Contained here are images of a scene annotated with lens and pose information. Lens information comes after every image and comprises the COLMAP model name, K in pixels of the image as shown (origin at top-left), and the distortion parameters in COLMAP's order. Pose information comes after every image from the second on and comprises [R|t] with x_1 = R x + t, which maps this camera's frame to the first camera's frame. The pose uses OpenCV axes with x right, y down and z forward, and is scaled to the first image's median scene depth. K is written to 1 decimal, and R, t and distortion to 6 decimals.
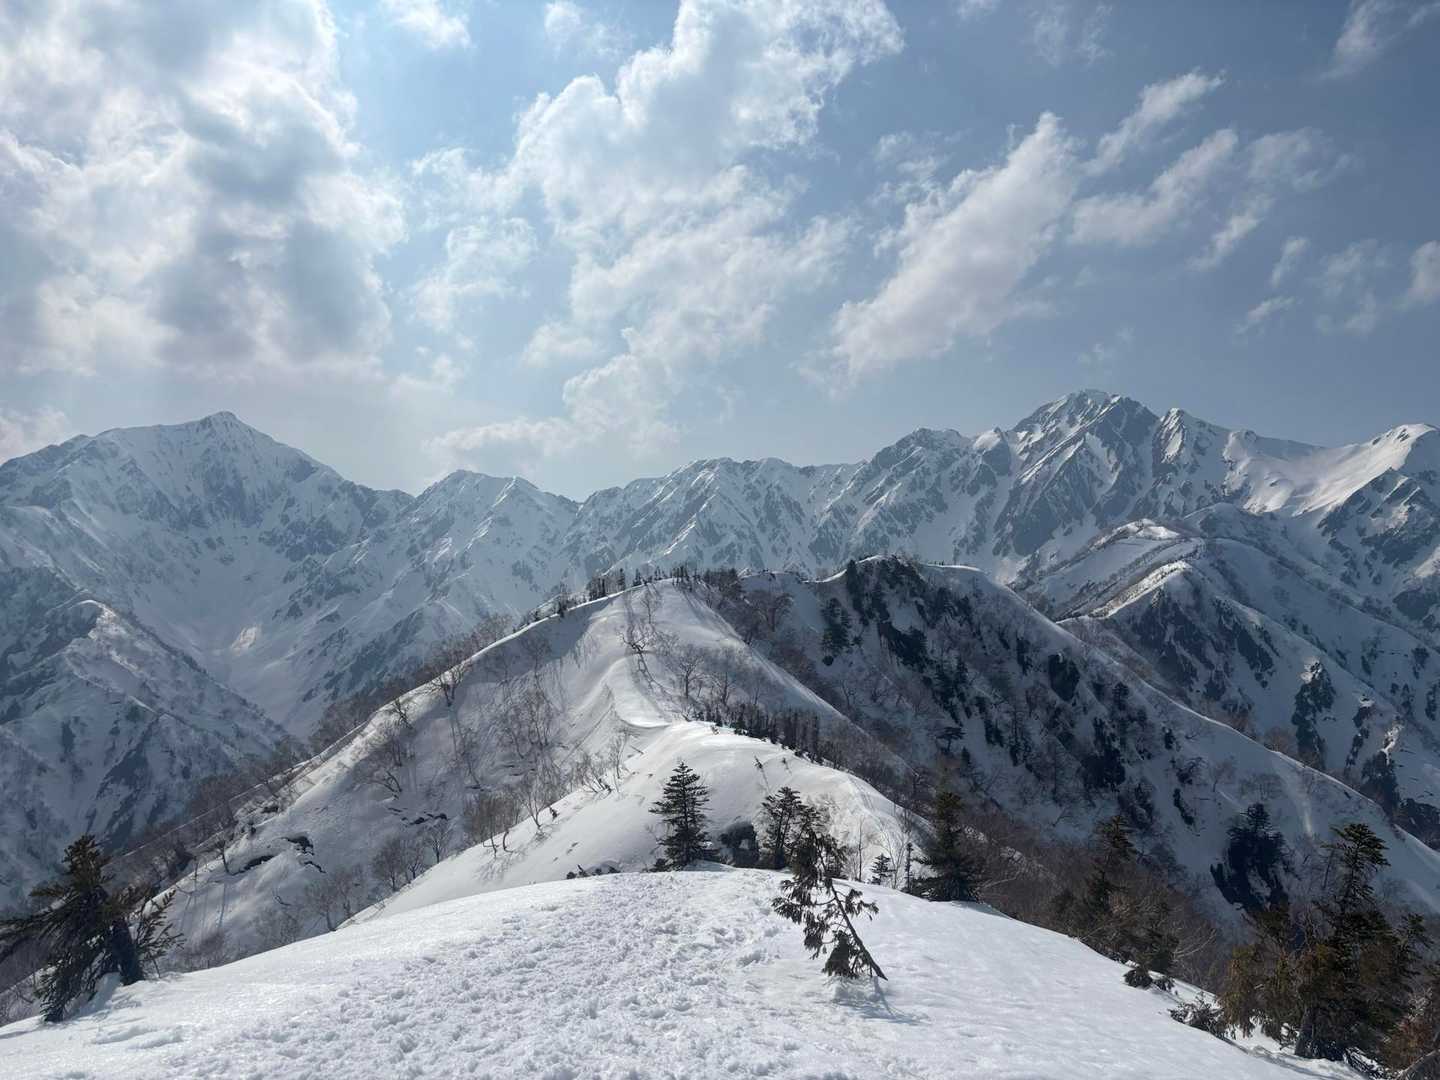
lens RADIAL K [[1071.4, 0, 710.5], [0, 1071.4, 552.3], [0, 0, 1]] dist [0.011345, -0.018993]
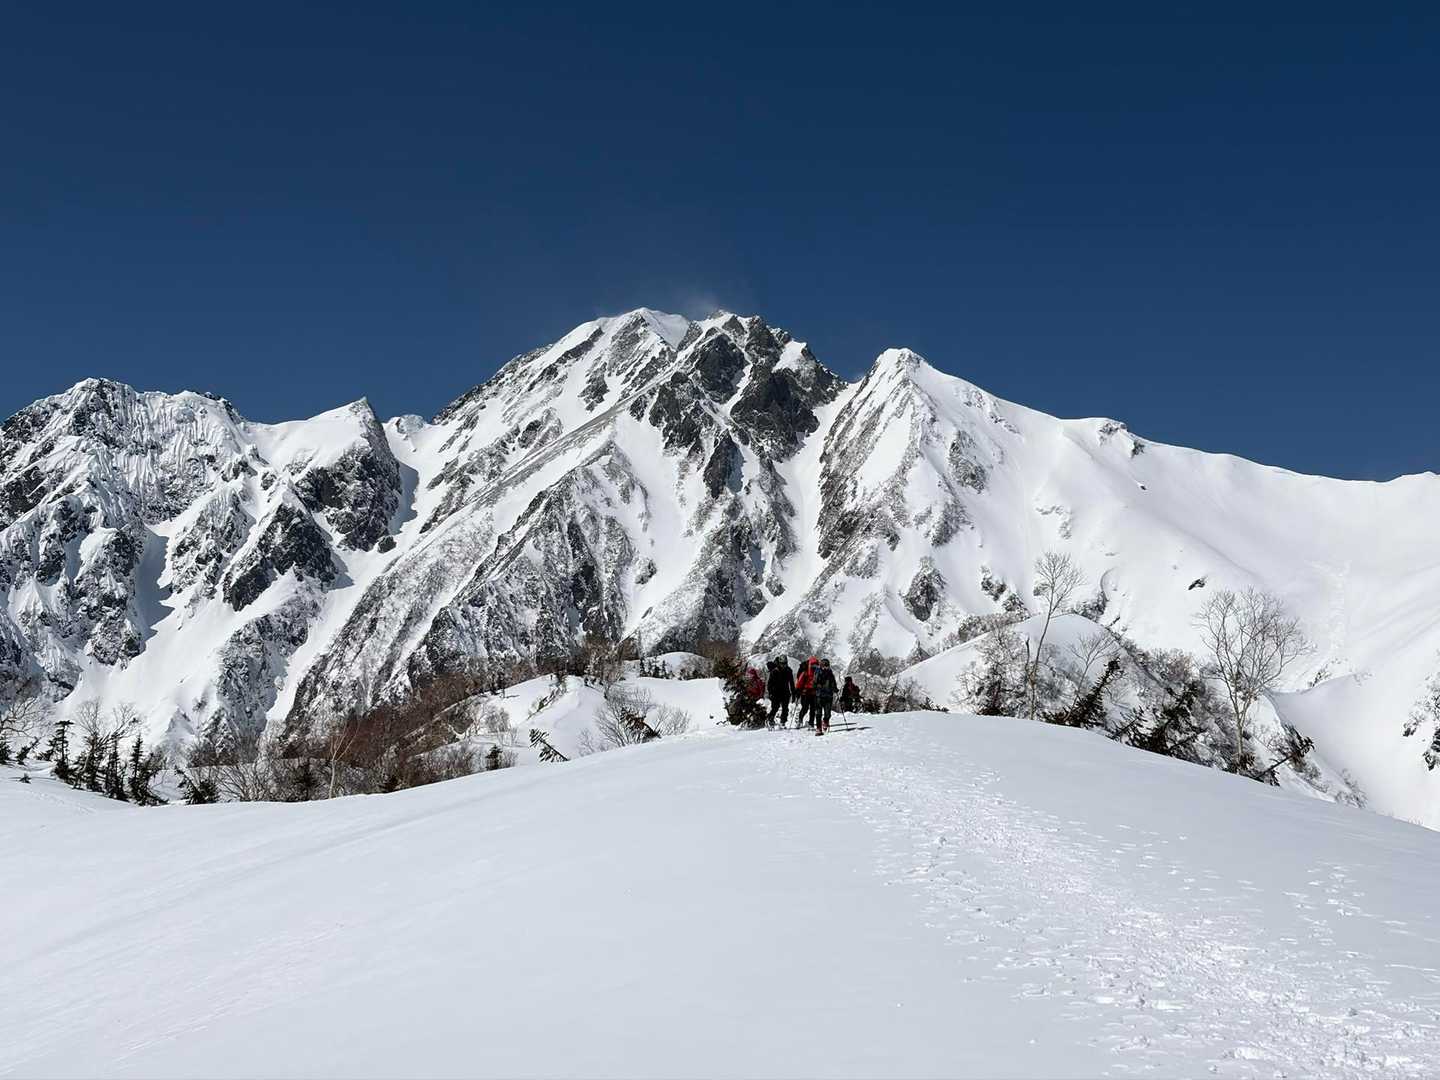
lens RADIAL K [[2072.5, 0, 728.1], [0, 2072.5, 573.3], [0, 0, 1]] dist [0.145672, 0.000000]
pose [[0.949948, 0.041117, 0.309689, 0.205378], [-0.009262, 0.994572, -0.103637, -0.006281], [-0.312269, 0.095581, 0.945173, 0.455095]]
